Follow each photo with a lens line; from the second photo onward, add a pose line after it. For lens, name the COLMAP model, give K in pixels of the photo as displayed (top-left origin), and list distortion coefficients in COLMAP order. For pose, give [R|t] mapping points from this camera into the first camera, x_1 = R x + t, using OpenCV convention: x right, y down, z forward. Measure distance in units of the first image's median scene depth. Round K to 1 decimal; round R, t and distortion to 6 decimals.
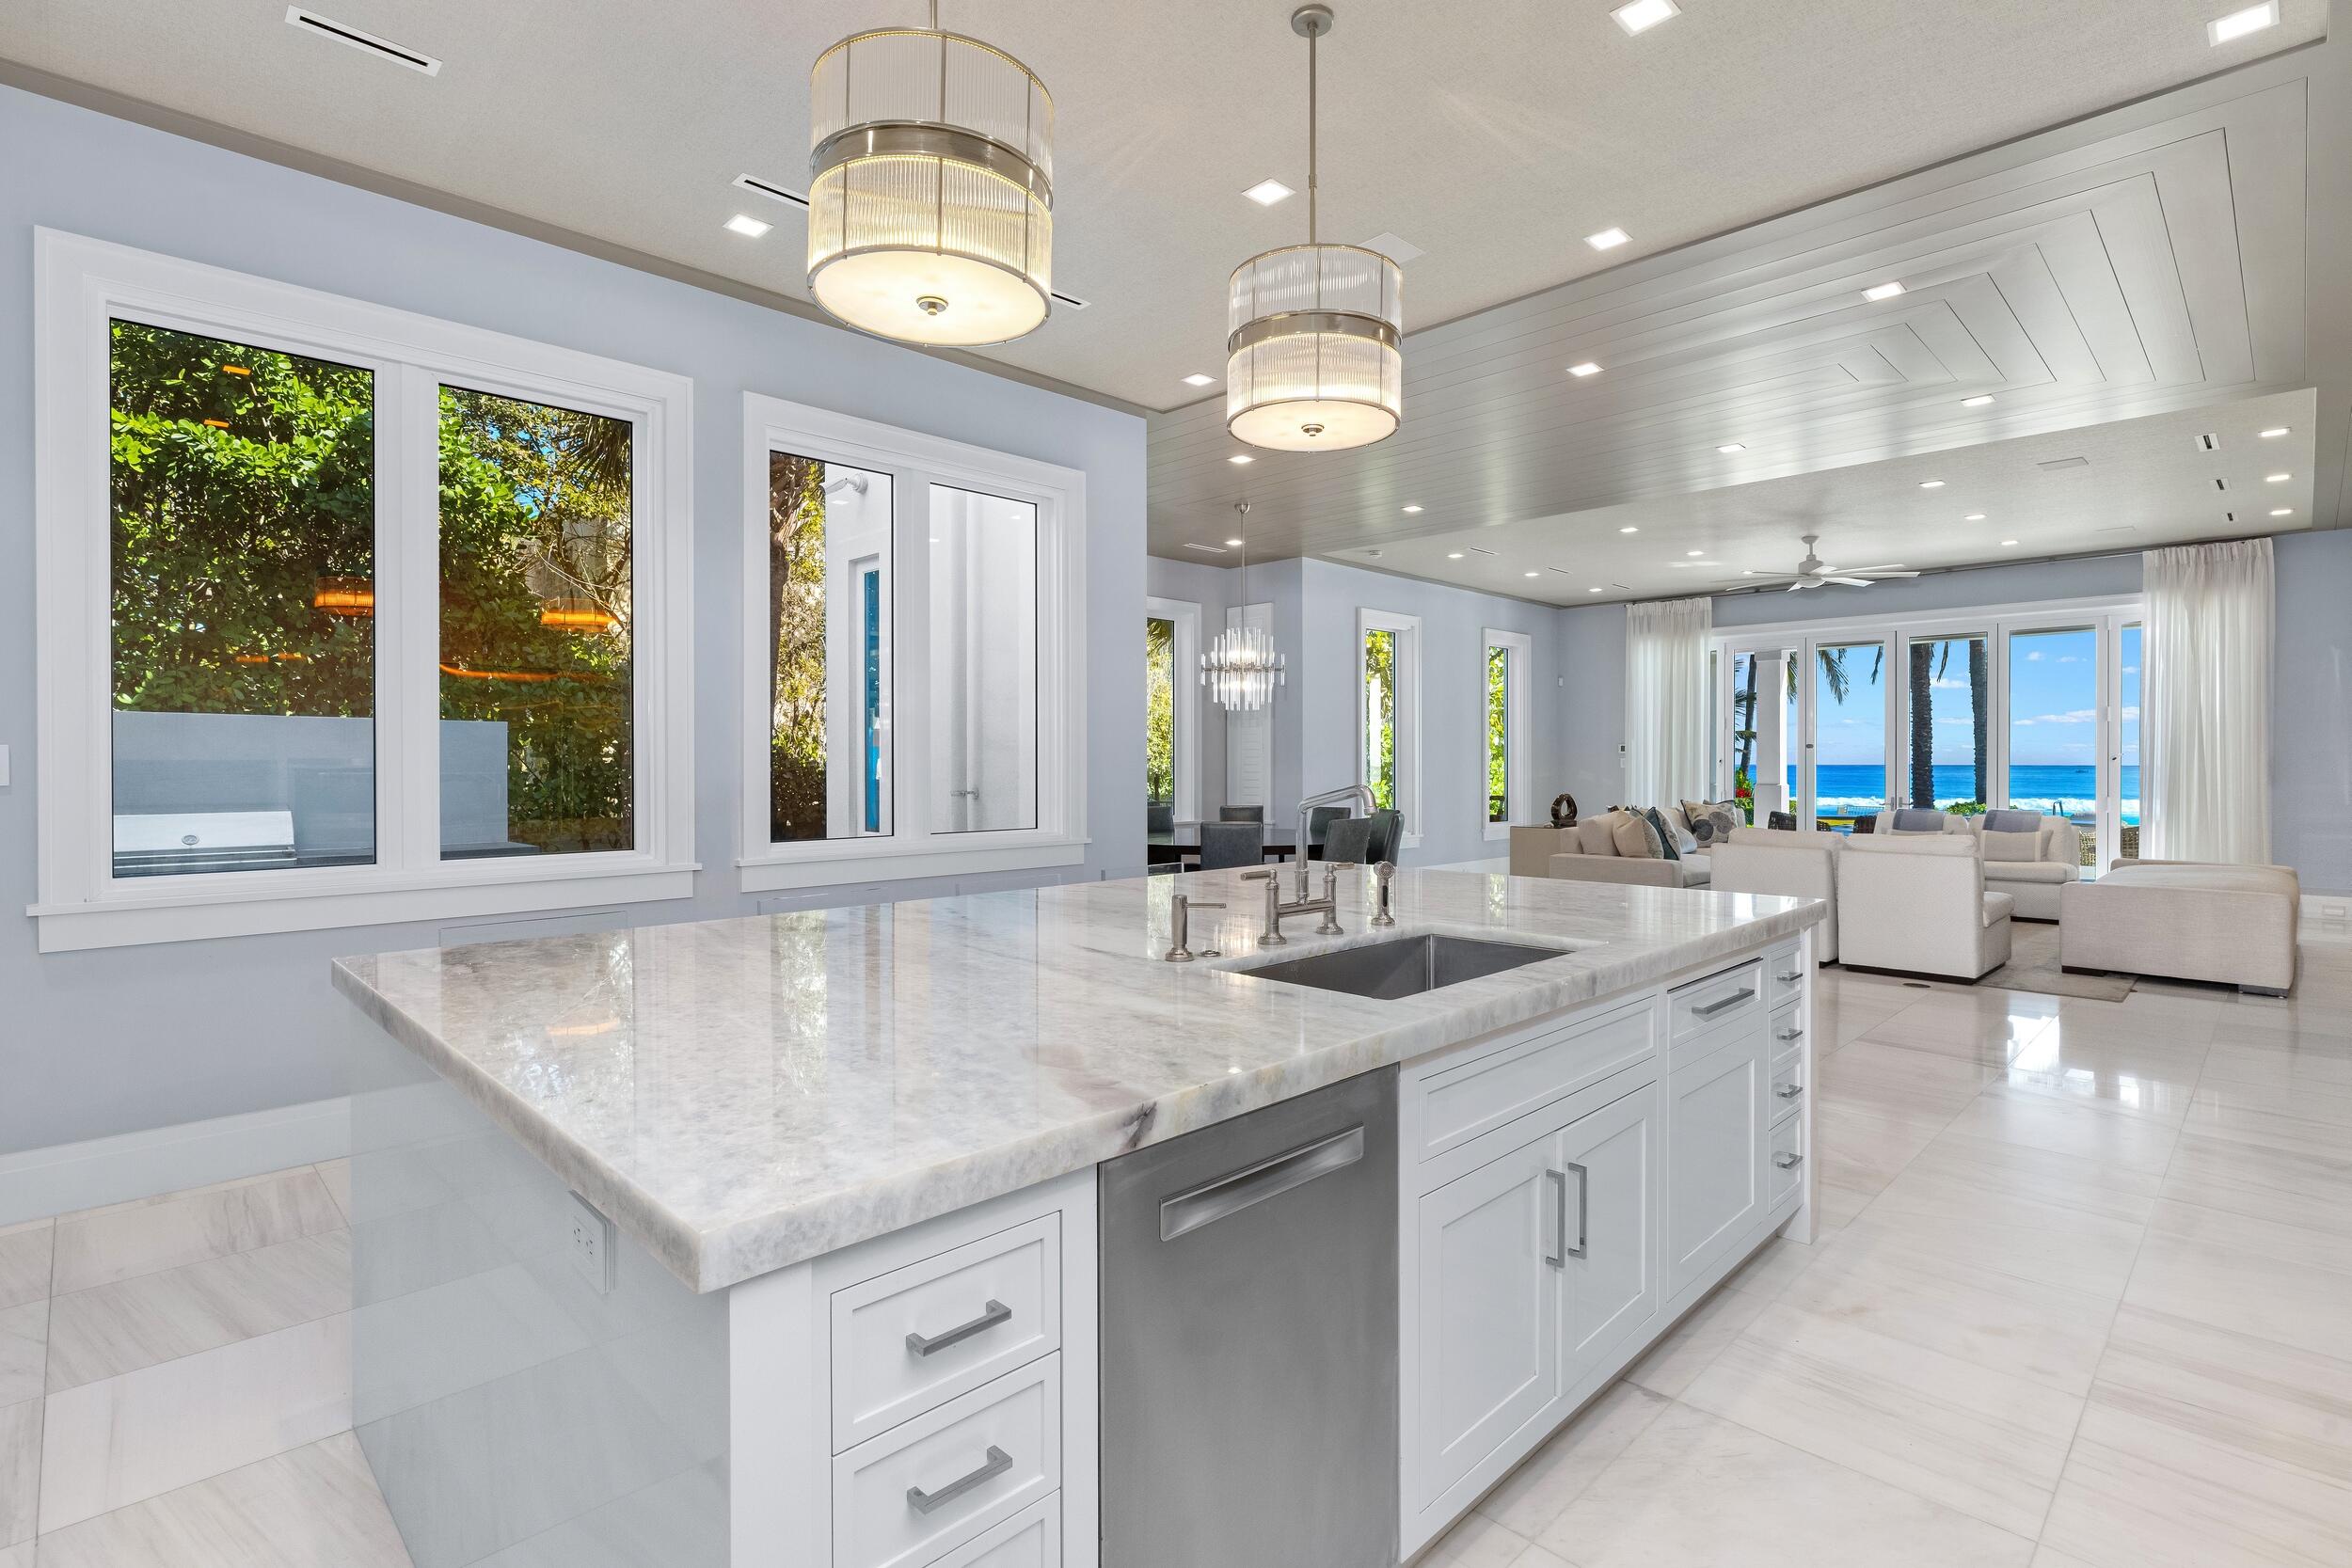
lens RADIAL K [[1124.3, 0, 1176.0], [0, 1124.3, 784.0], [0, 0, 1]] dist [-0.001798, -0.000226]
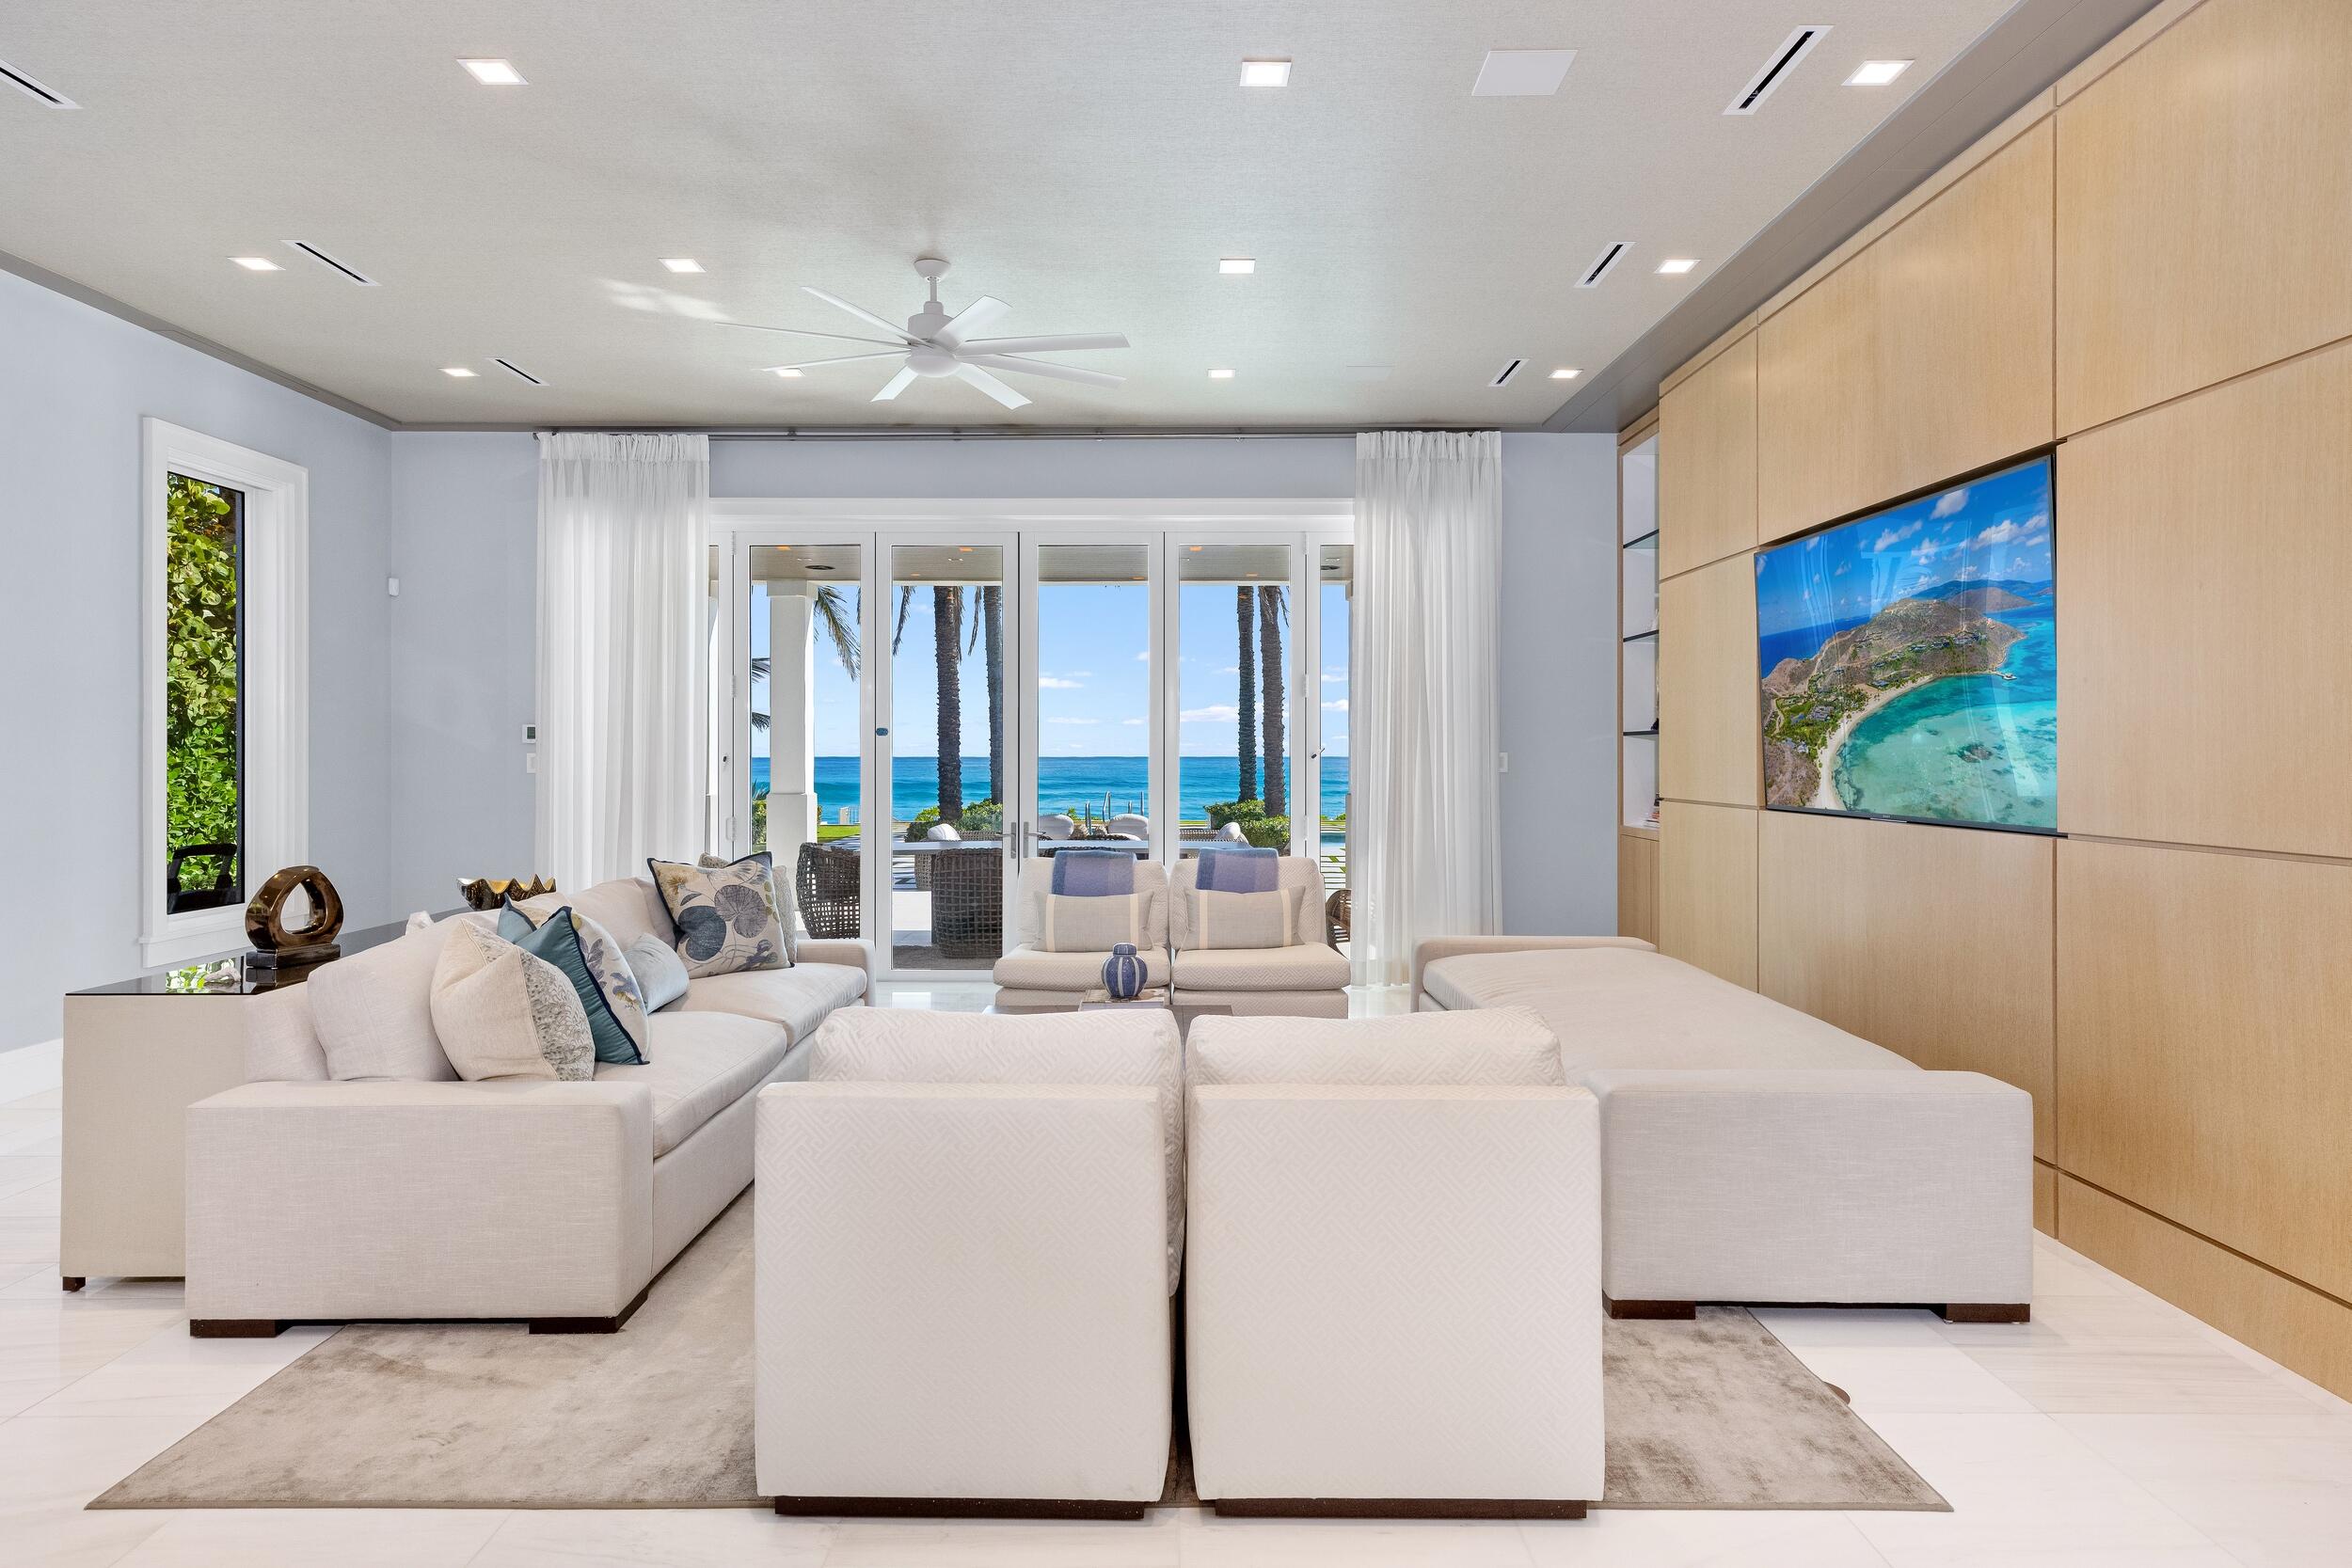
lens RADIAL K [[1336.7, 0, 1172.1], [0, 1336.7, 745.7], [0, 0, 1]] dist [-0.000847, -0.000499]
pose [[0.703545, 0.004981, 0.710633, 0.233530], [0.011858, 0.999754, -0.018746, -0.015116], [-0.710552, 0.021616, 0.703313, 0.513163]]
